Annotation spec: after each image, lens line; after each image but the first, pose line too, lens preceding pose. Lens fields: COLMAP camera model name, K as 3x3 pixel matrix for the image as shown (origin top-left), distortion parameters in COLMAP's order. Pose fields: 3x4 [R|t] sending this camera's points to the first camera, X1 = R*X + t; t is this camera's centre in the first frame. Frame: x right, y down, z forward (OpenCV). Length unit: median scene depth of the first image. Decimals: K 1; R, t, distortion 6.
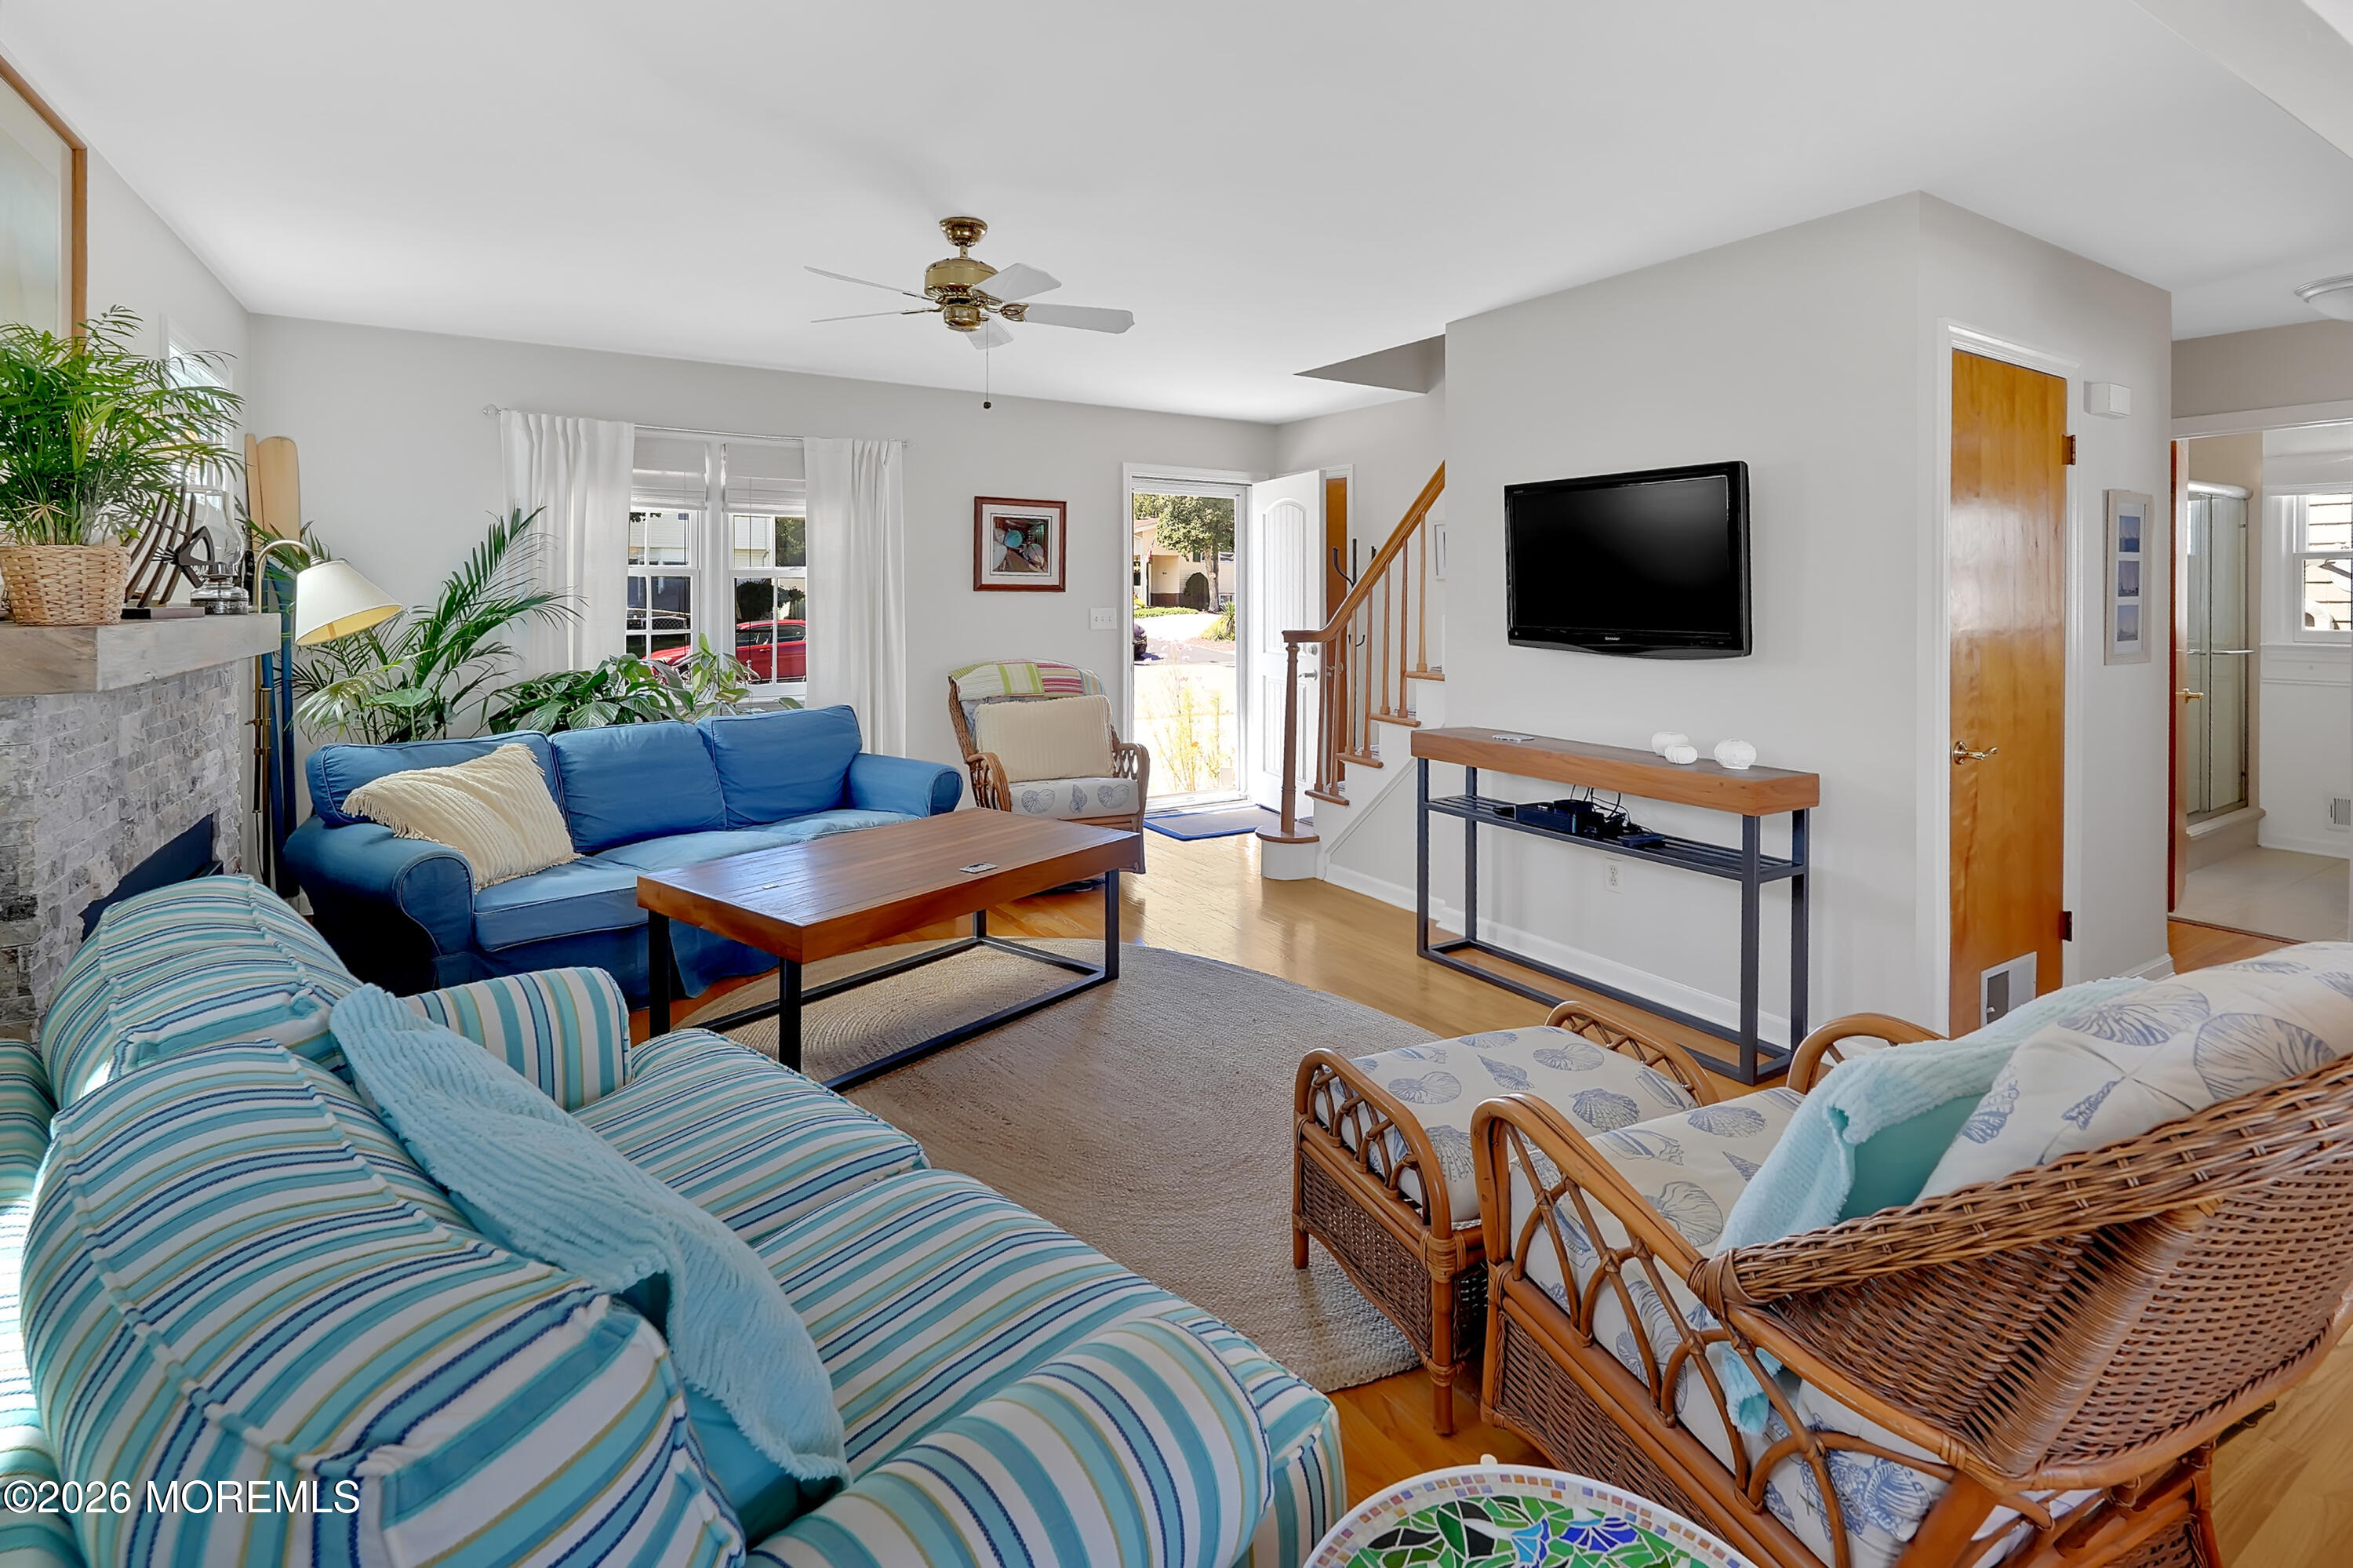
lens RADIAL K [[1133.2, 0, 1306.0], [0, 1133.2, 602.1], [0, 0, 1]] dist [-0.002806, 0.000104]
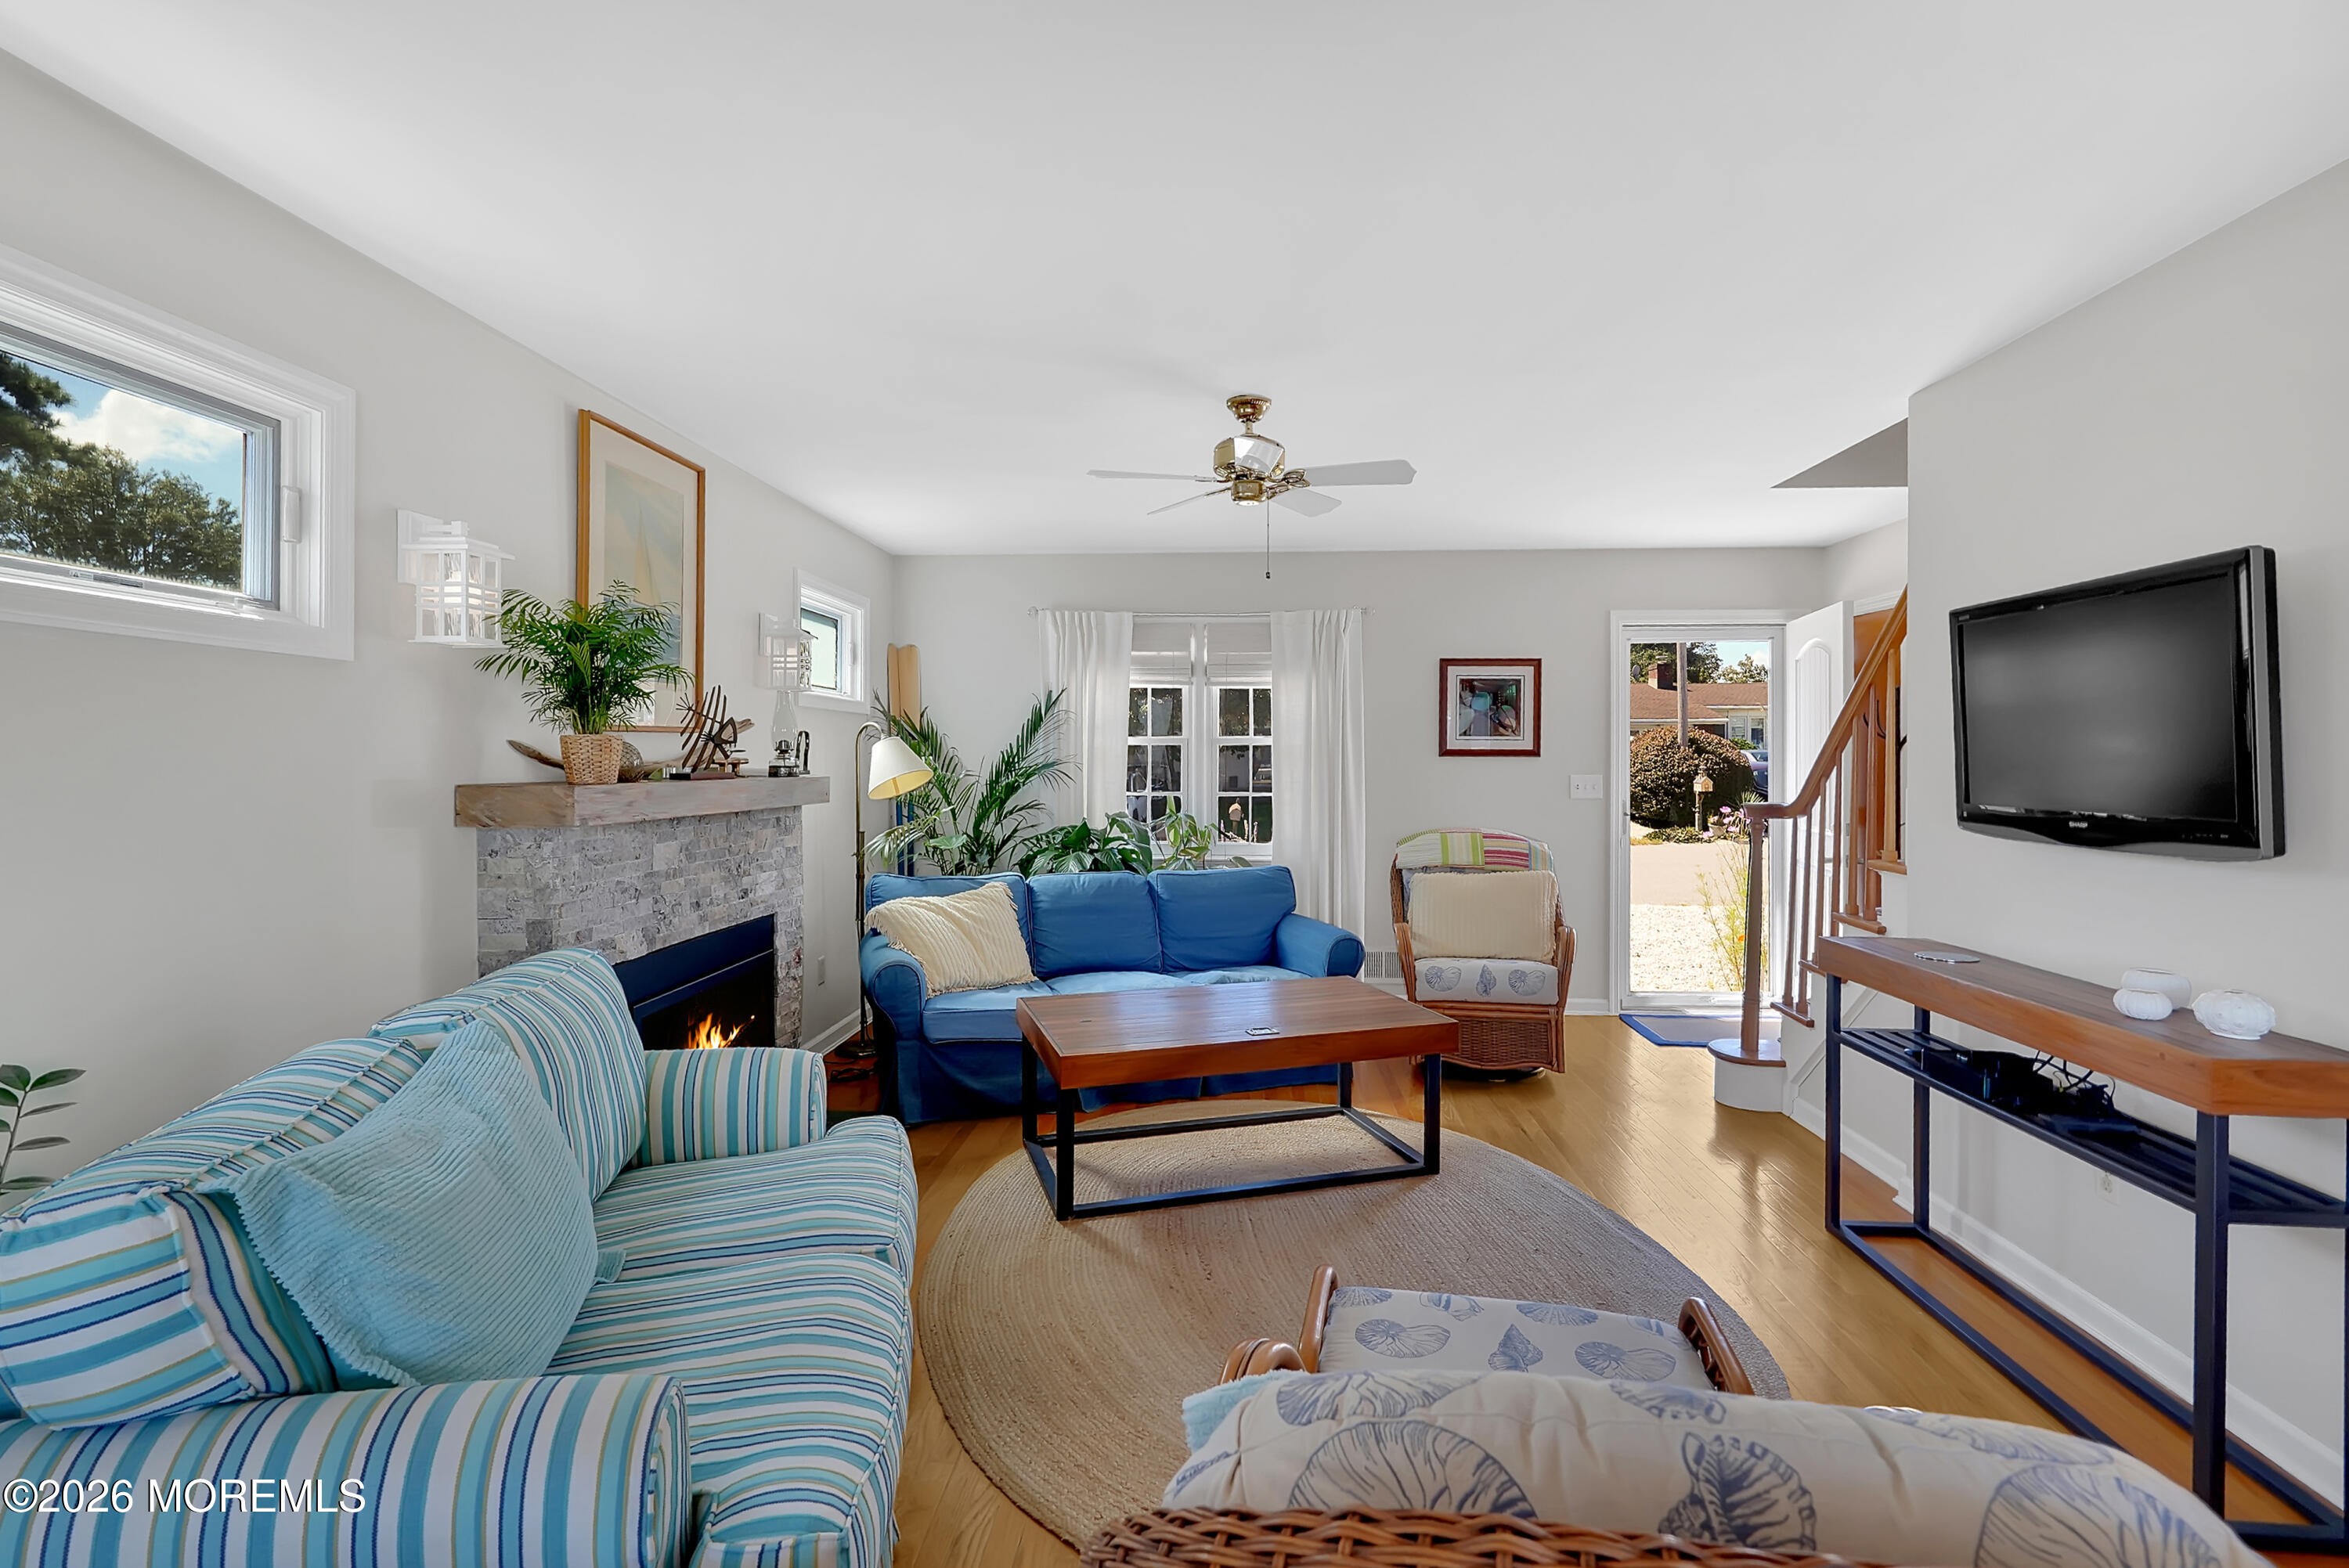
lens RADIAL K [[1196.7, 0, 1176.1], [0, 1196.7, 758.6], [0, 0, 1]] dist [-0.018811, 0.001082]
pose [[0.782552, -0.001887, -0.622583, 0.215600], [-0.001616, 0.999986, -0.005061, -0.003112], [0.622583, 0.004967, 0.782538, 0.076971]]
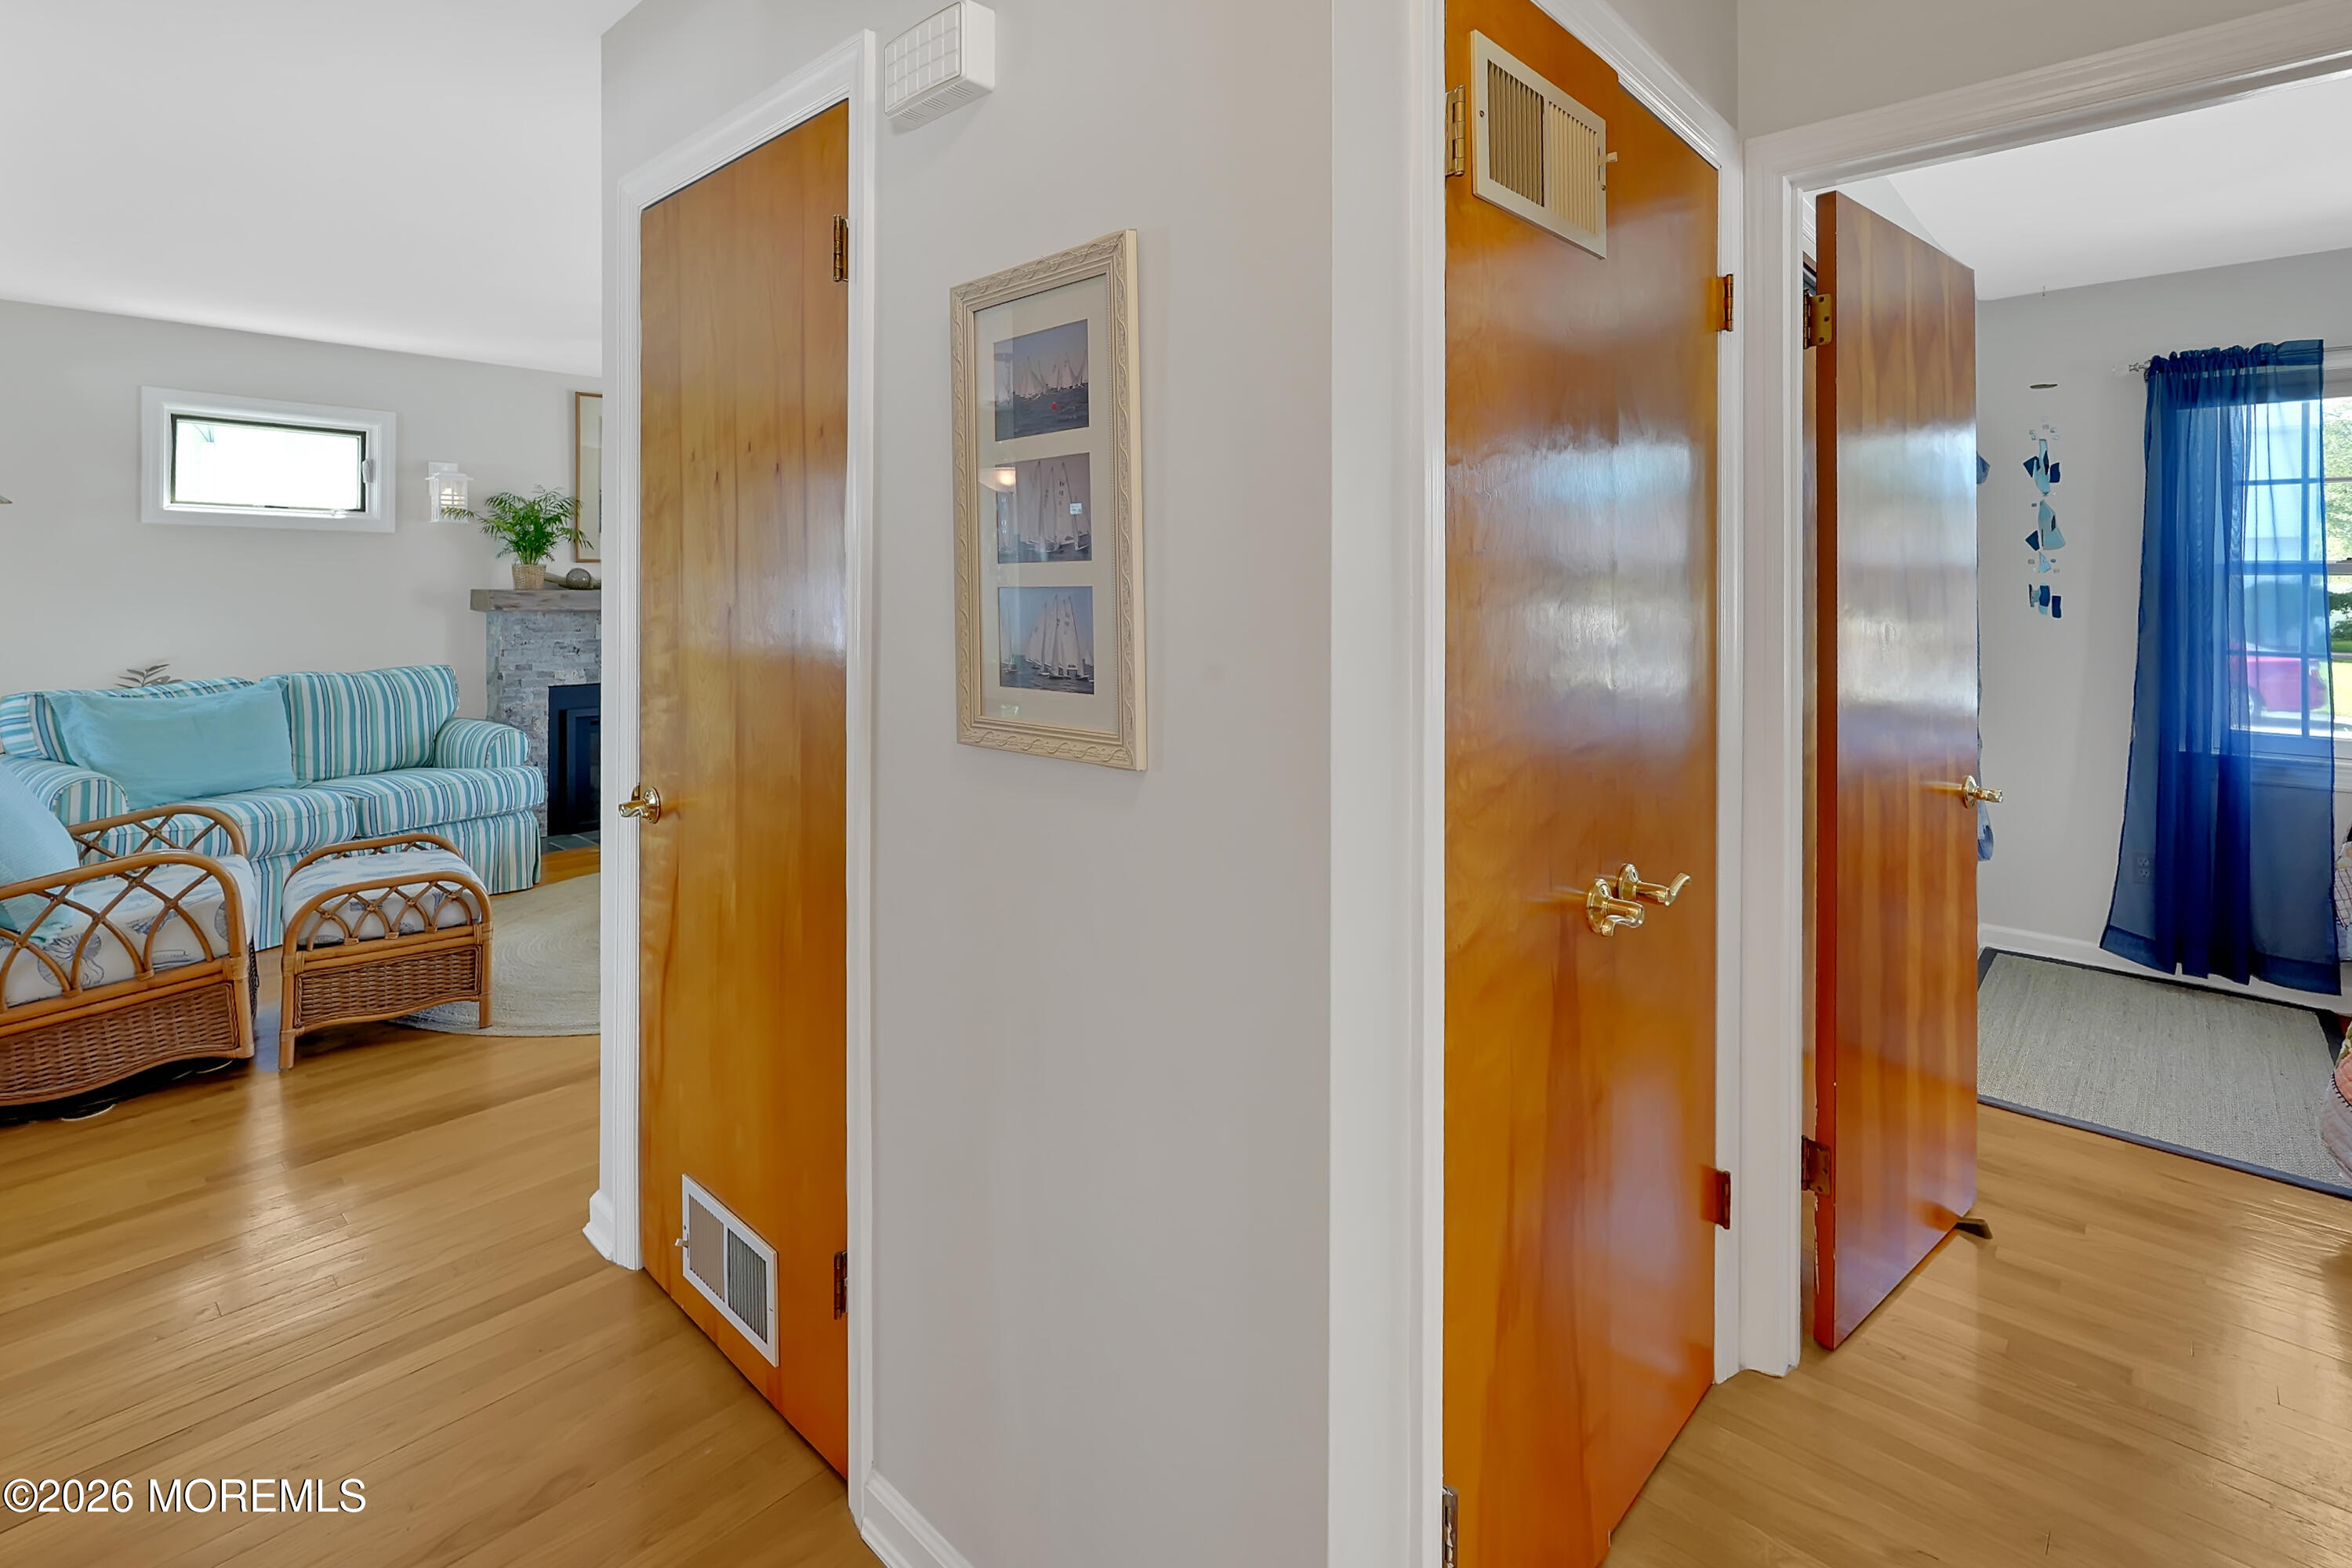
lens RADIAL K [[1130.2, 0, 1091.6], [0, 1130.2, 592.0], [0, 0, 1]] dist [-0.006519, -0.000775]
pose [[0.179403, 0.003540, -0.983769, 0.814225], [-0.009421, 0.999954, 0.001880, 0.001802], [0.983731, 0.008931, 0.179428, 0.721411]]
